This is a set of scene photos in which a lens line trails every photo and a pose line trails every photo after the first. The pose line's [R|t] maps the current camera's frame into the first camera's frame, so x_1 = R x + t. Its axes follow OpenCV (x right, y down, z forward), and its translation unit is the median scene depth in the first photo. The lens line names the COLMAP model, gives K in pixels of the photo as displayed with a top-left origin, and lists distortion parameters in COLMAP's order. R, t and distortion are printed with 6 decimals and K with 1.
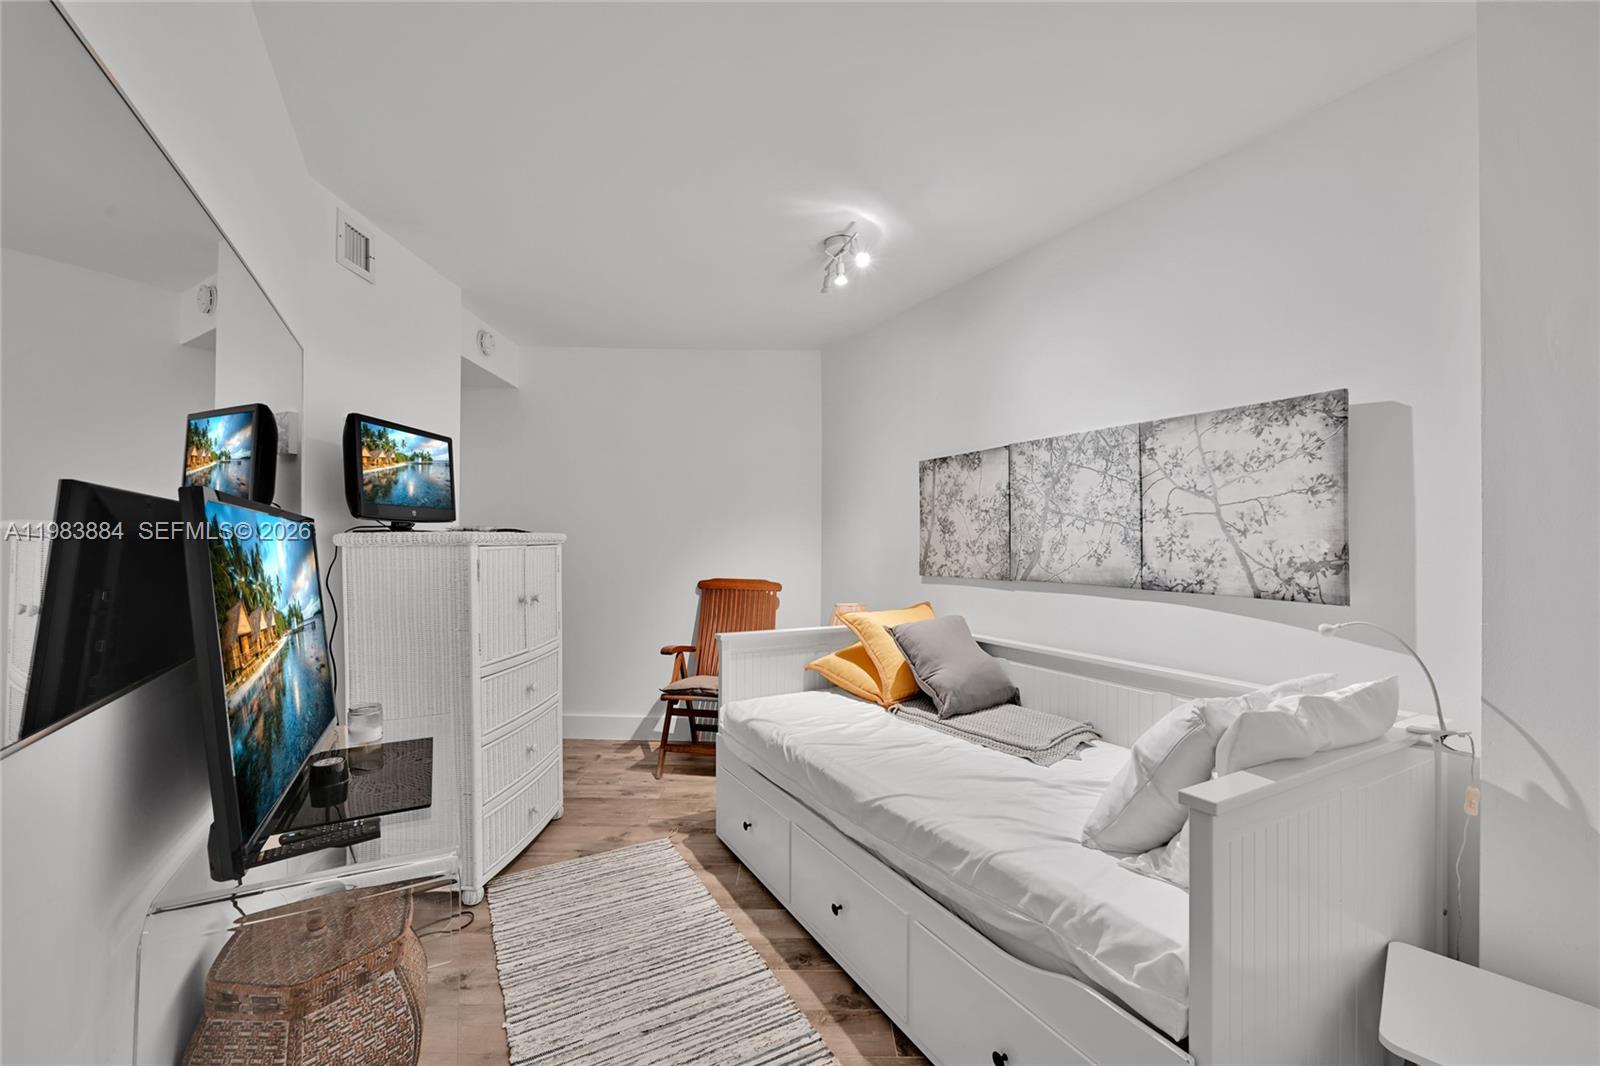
lens RADIAL K [[627.5, 0, 800.0], [0, 627.5, 533.0], [0, 0, 1]] dist [-0.000242, -0.000025]
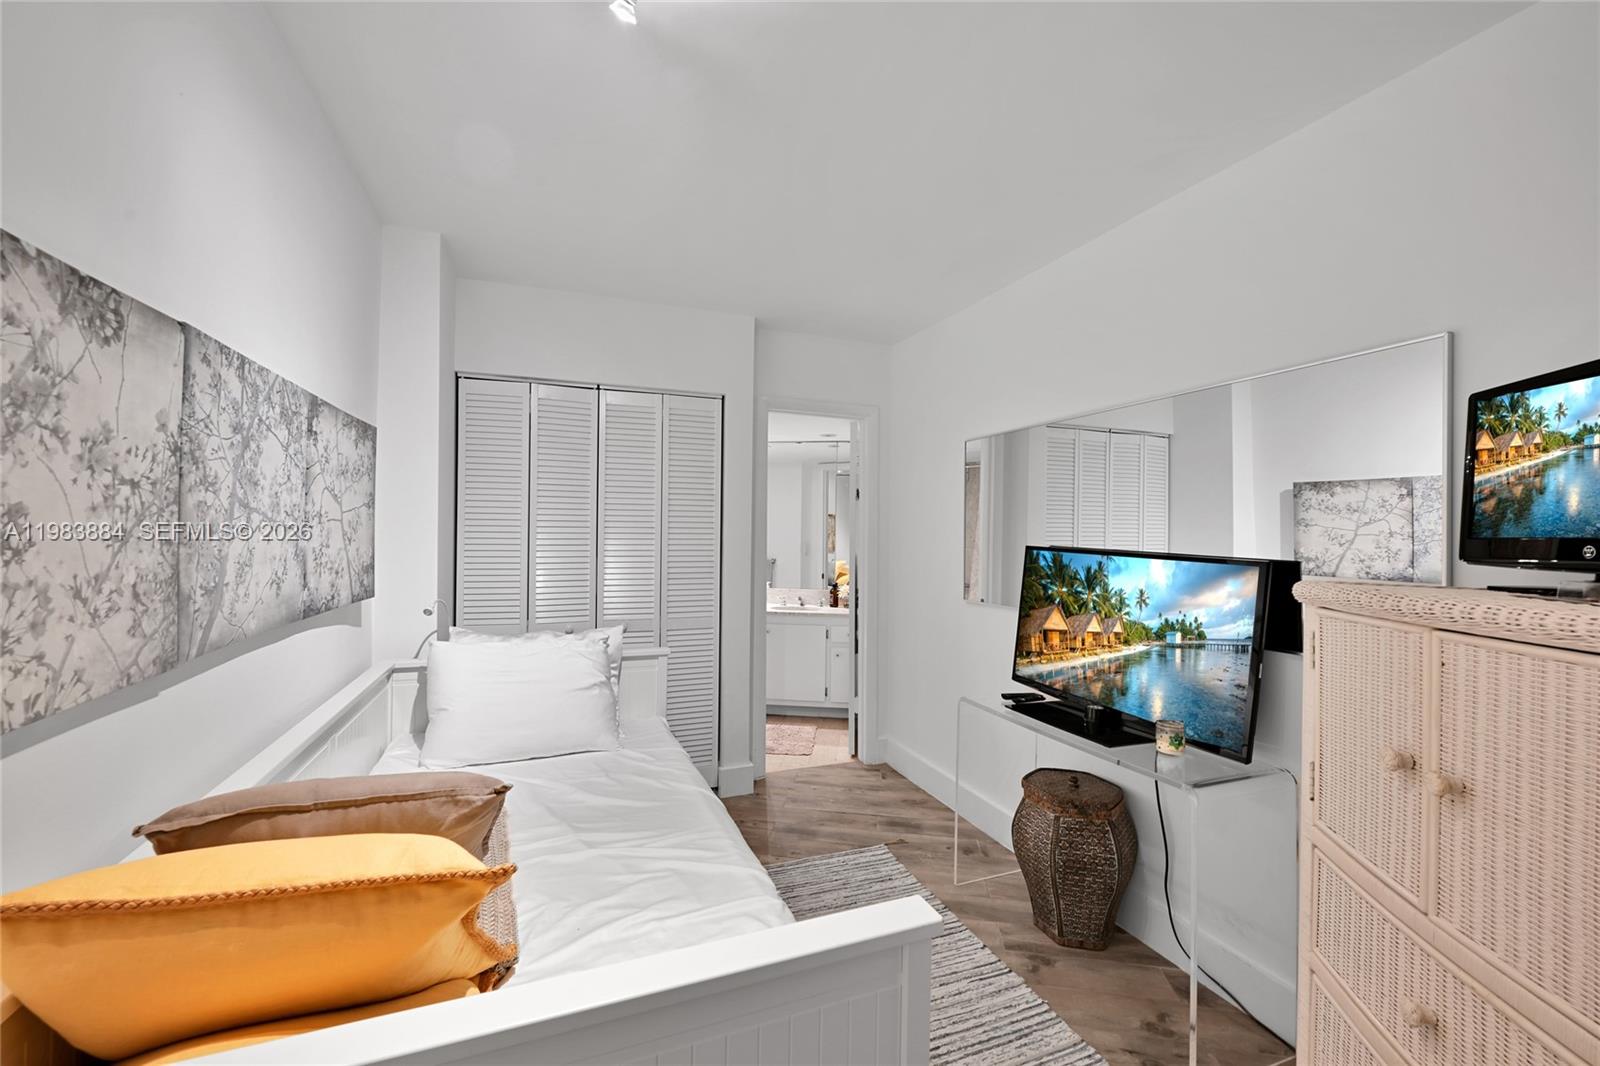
lens RADIAL K [[627.5, 0, 800.0], [0, 627.5, 533.0], [0, 0, 1]] dist [-0.000242, -0.000025]
pose [[-0.987920, -0.028509, 0.152322, -0.113327], [-0.030939, 0.999429, -0.013608, -0.015886], [-0.151847, -0.018156, -0.988237, 1.349759]]
